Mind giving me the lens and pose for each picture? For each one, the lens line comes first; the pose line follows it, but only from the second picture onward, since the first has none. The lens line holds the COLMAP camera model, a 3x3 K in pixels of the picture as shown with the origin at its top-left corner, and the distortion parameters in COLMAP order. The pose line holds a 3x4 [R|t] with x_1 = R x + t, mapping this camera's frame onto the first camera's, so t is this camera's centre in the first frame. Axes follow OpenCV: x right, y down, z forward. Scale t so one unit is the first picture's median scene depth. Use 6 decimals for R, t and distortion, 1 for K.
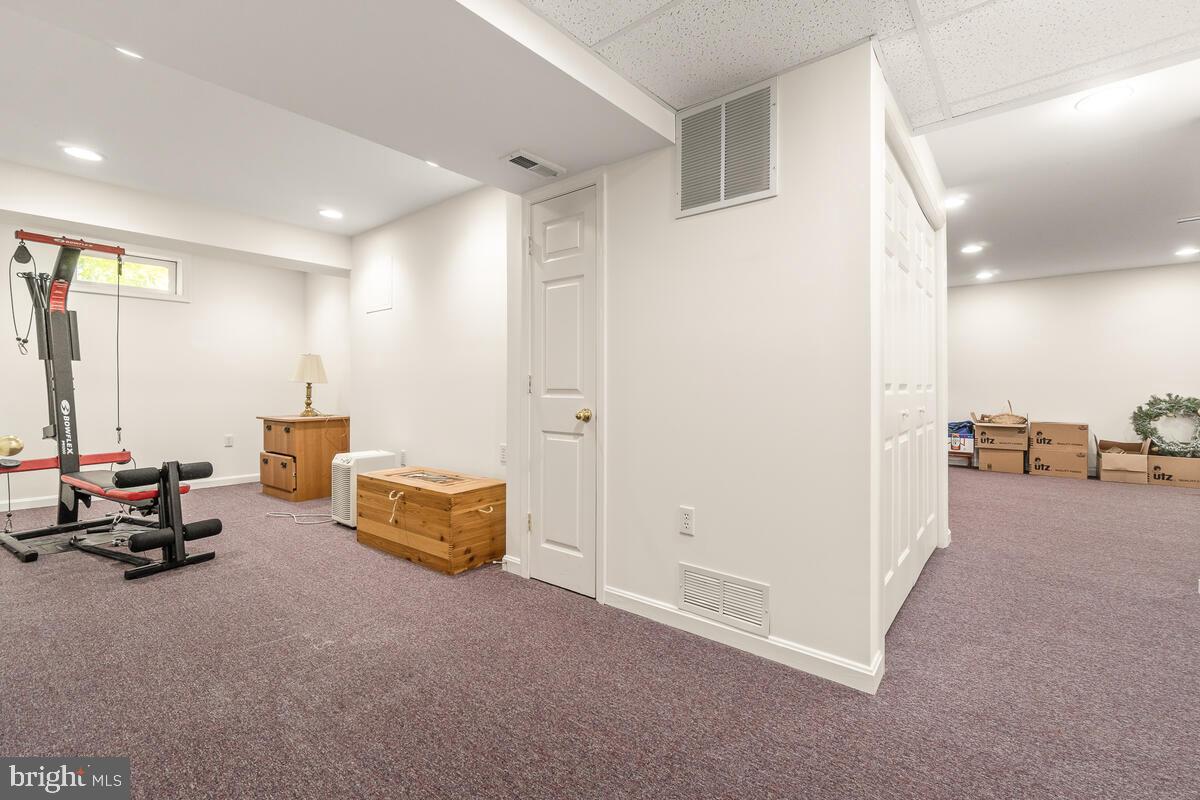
lens RADIAL K [[529.6, 0, 598.3], [0, 529.6, 397.7], [0, 0, 1]] dist [-0.004216, 0.000163]
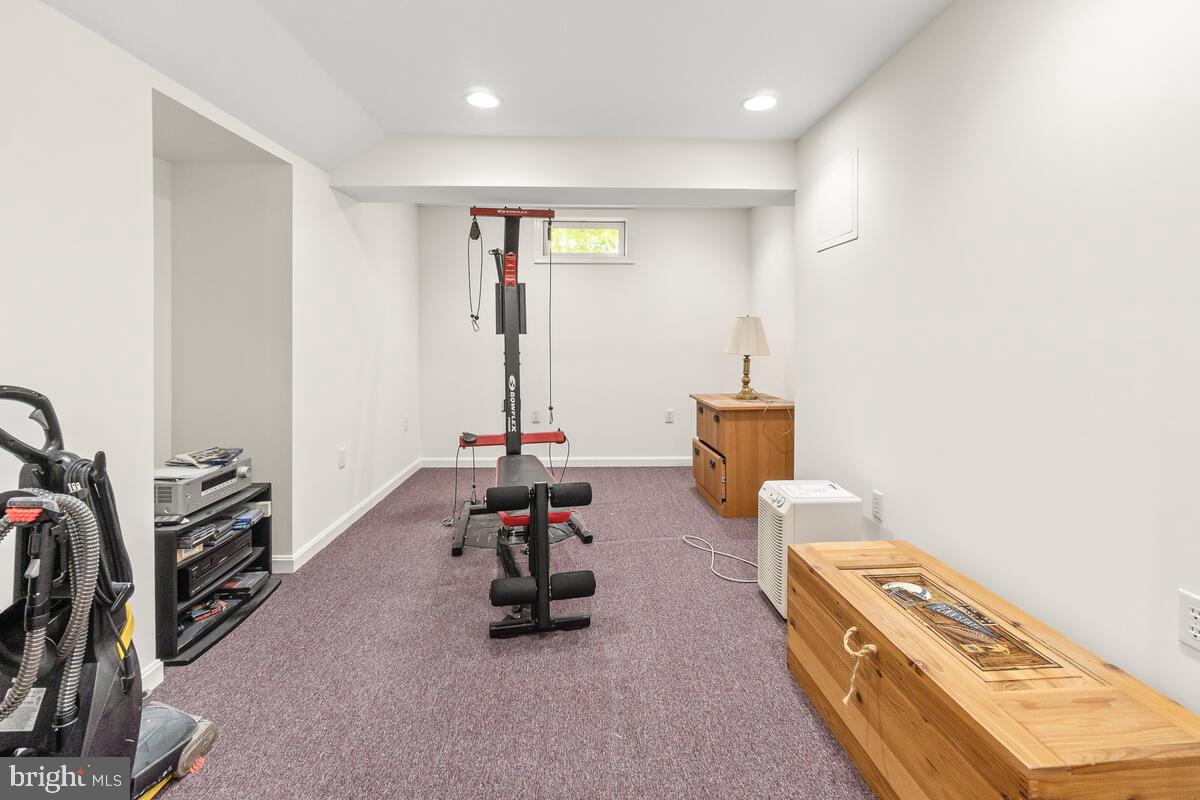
lens RADIAL K [[529.6, 0, 609.1], [0, 529.6, 335.5], [0, 0, 1]] dist [-0.004216, 0.000163]
pose [[0.678481, 0.000989, -0.734618, -0.168991], [-0.011626, 0.999888, -0.009391, -0.061111], [0.734526, 0.014912, 0.678416, 0.459652]]
